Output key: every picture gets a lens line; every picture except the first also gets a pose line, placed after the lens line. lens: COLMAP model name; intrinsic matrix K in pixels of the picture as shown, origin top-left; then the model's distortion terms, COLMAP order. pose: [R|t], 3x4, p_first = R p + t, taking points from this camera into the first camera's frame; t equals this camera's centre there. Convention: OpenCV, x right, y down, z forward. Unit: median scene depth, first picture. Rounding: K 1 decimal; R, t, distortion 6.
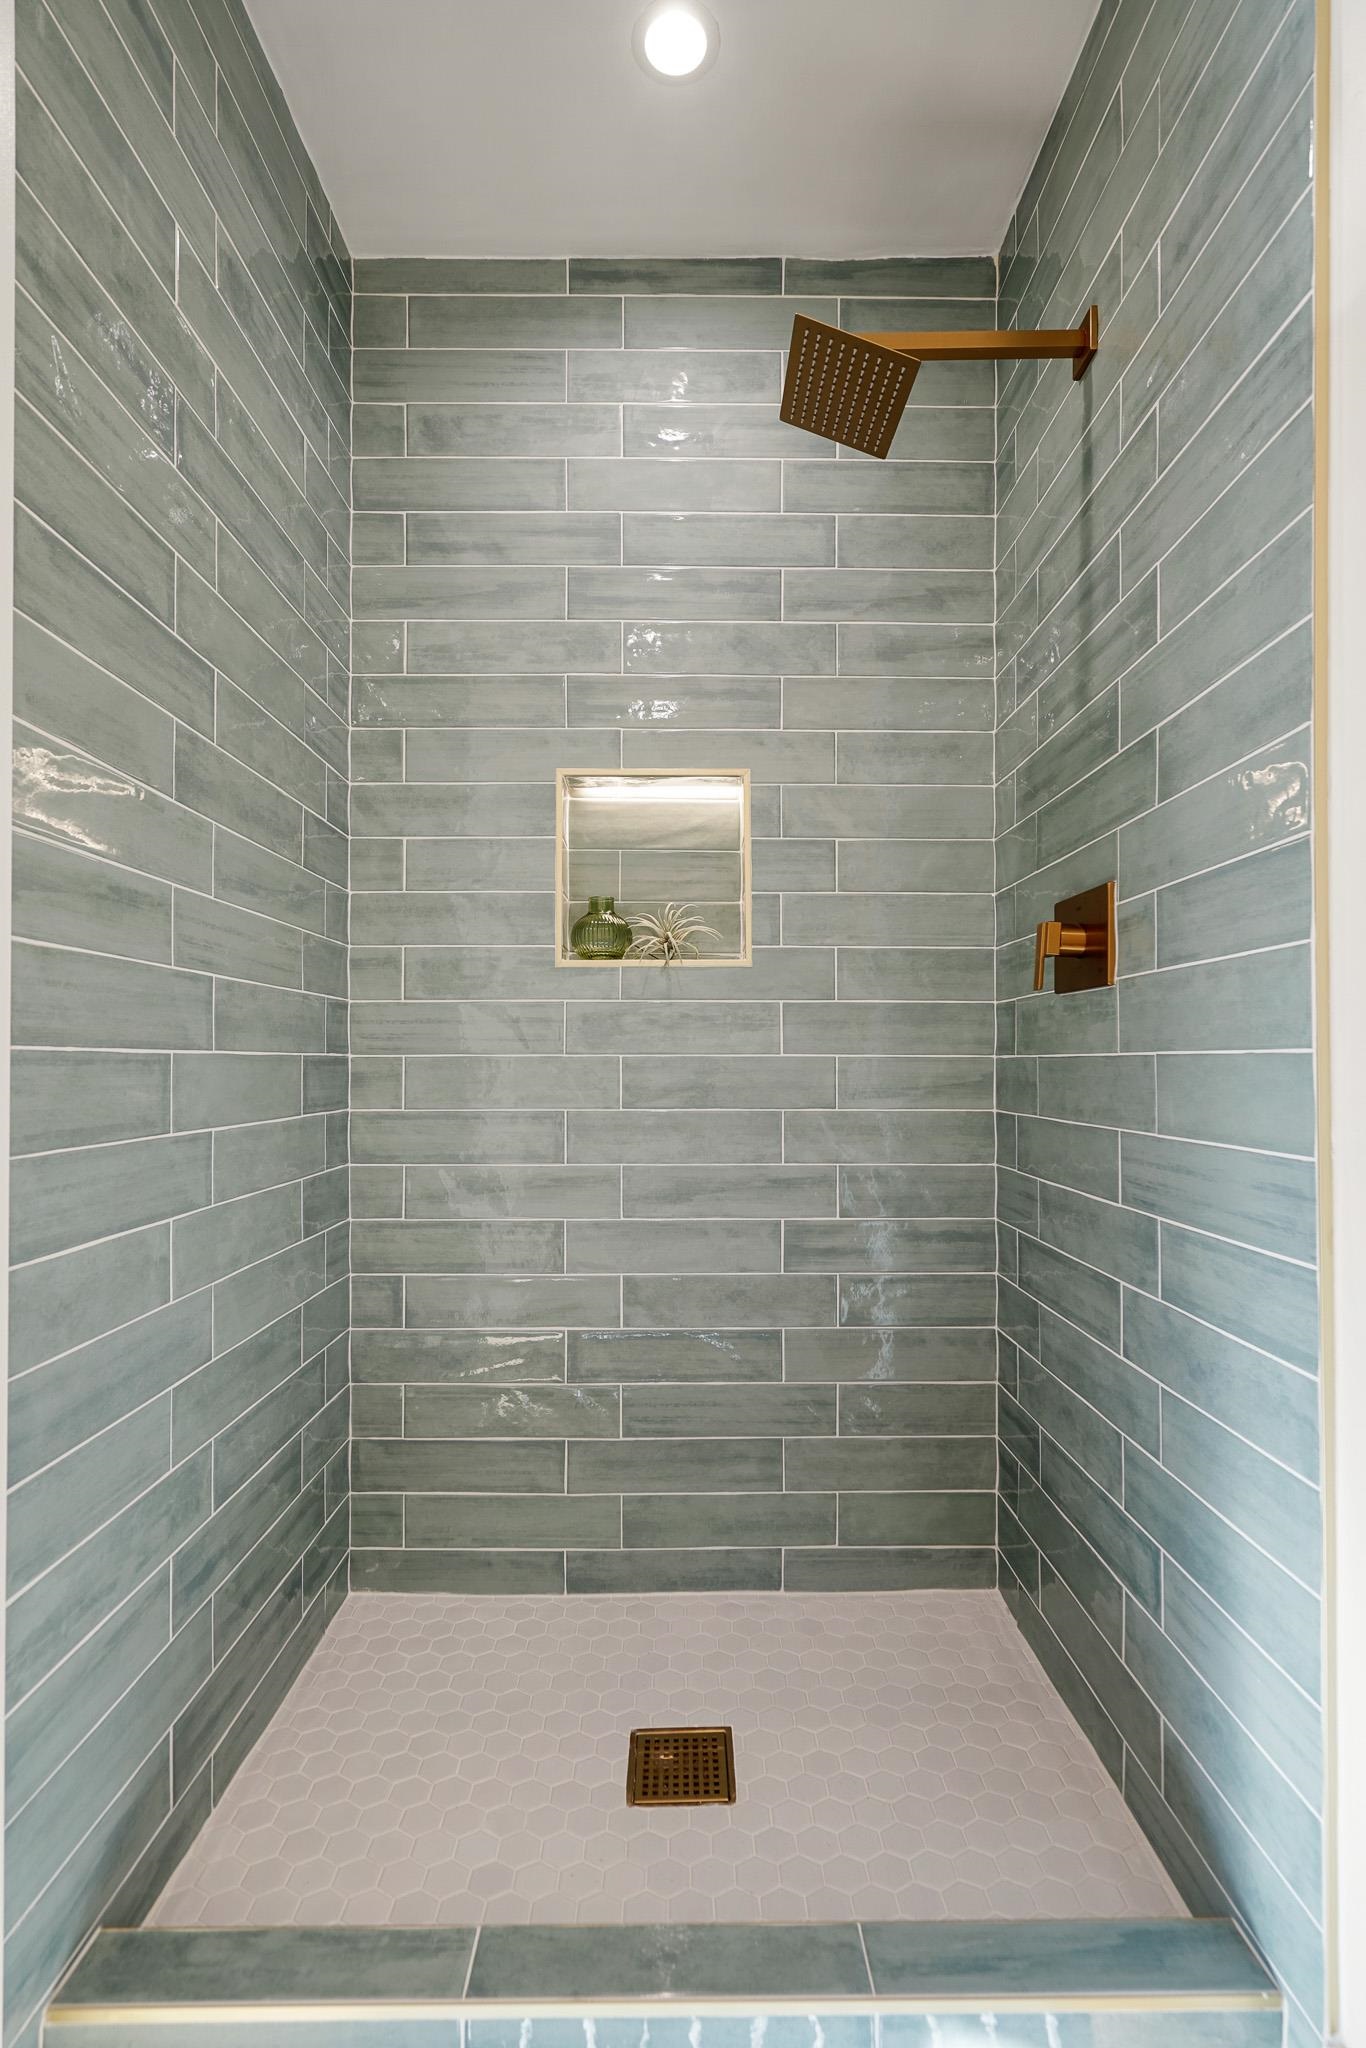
lens RADIAL K [[966.4, 0, 691.5], [0, 966.4, 1047.3], [0, 0, 1]] dist [0.000870, -0.000189]
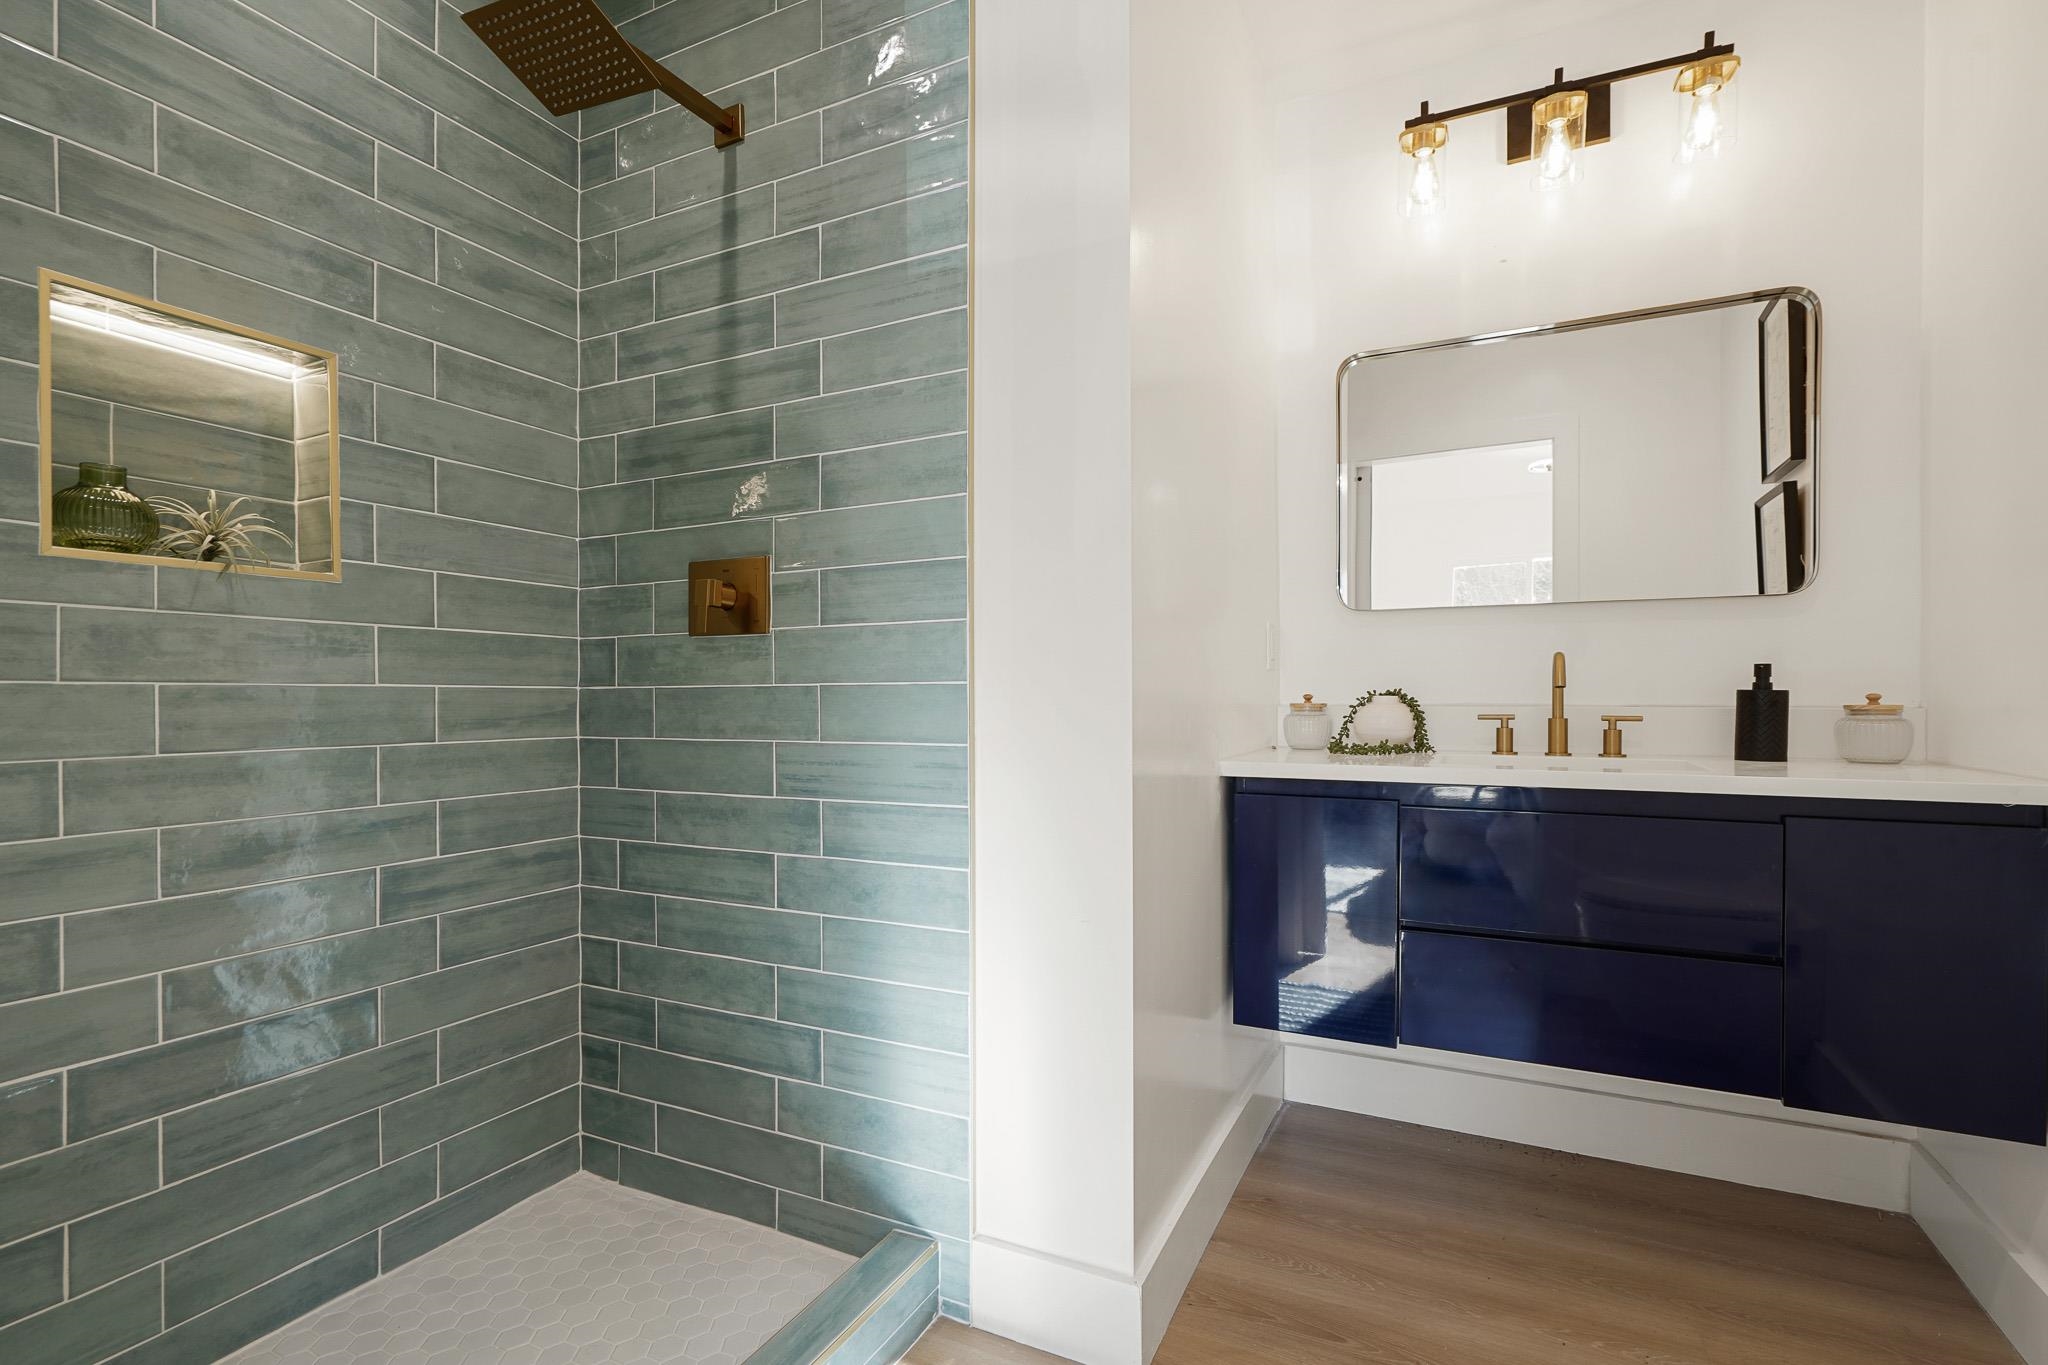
lens RADIAL K [[966.4, 0, 1006.3], [0, 966.4, 697.2], [0, 0, 1]] dist [0.000870, -0.000189]
pose [[0.462377, -0.002578, 0.886680, -0.434034], [-0.008602, 0.999936, 0.007393, 0.008022], [-0.886642, -0.011045, 0.462325, 0.064872]]
